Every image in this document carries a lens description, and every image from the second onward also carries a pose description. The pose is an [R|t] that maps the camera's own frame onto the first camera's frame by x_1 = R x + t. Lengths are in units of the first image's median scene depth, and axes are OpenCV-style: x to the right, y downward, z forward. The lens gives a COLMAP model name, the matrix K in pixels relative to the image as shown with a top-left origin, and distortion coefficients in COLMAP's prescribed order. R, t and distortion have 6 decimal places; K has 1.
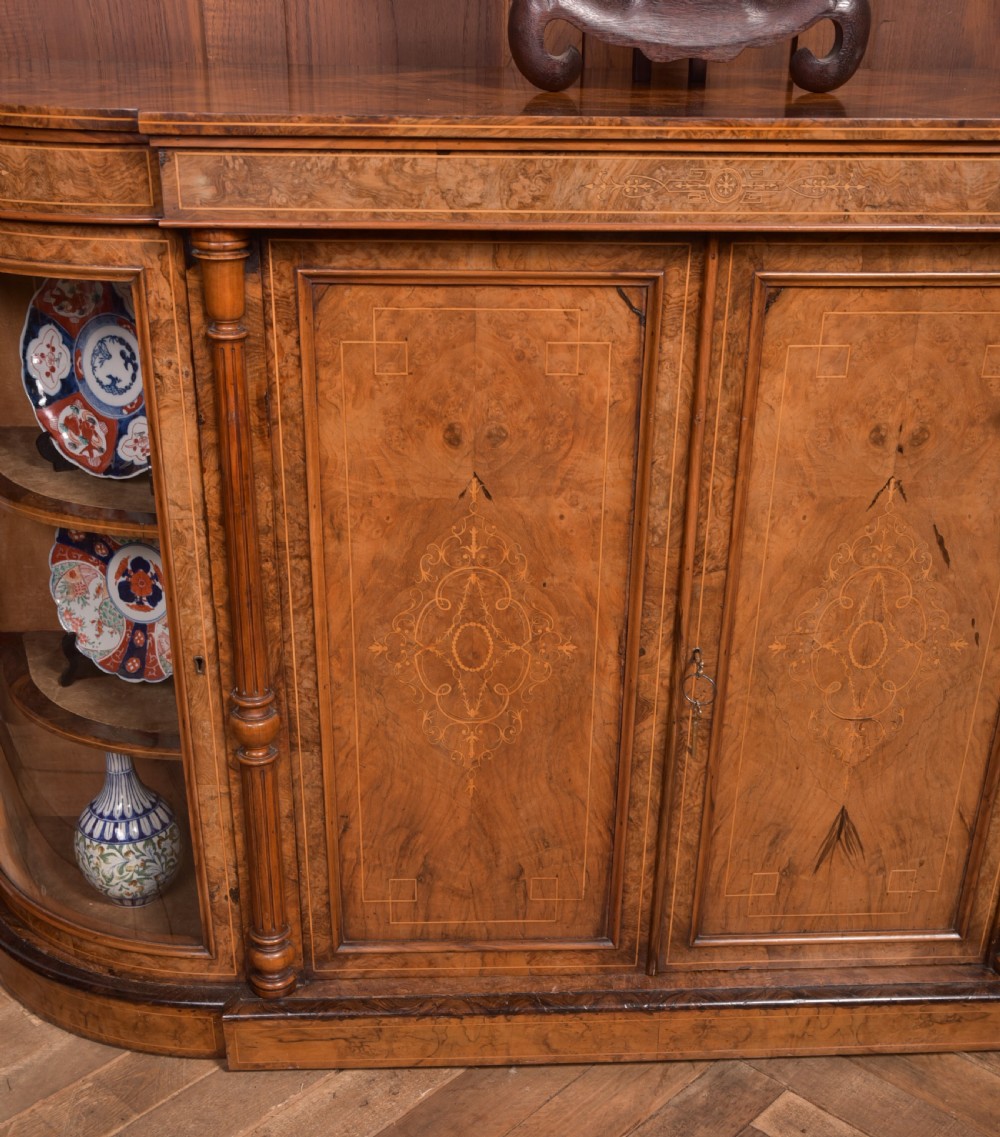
lens RADIAL K [[1476.6, 0, 499.5], [0, 1476.6, 751.8], [0, 0, 1]] dist [0.001201, 0.000000]
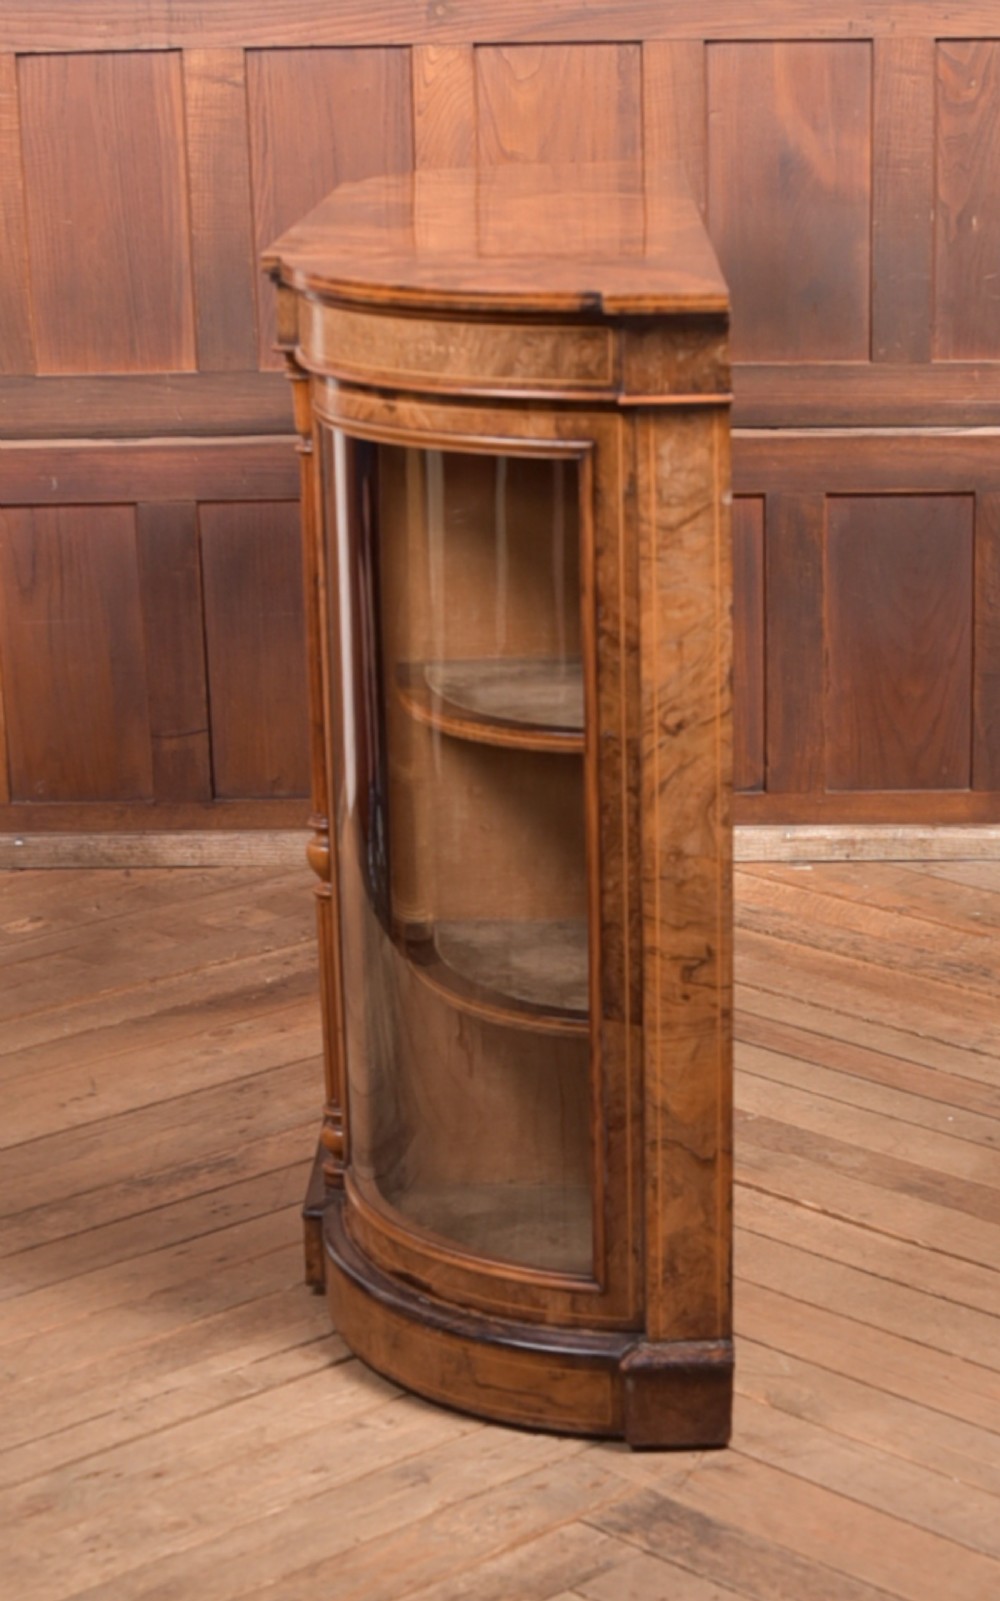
lens RADIAL K [[3429.9, 0, 609.4], [0, 3429.9, 1096.6], [0, 0, 1]] dist [-0.077868, 0.000000]
pose [[0.997759, -0.004256, -0.066782, 0.436191], [-0.009203, 0.979768, -0.199925, 1.114307], [0.066282, 0.200092, 0.977533, -2.055425]]
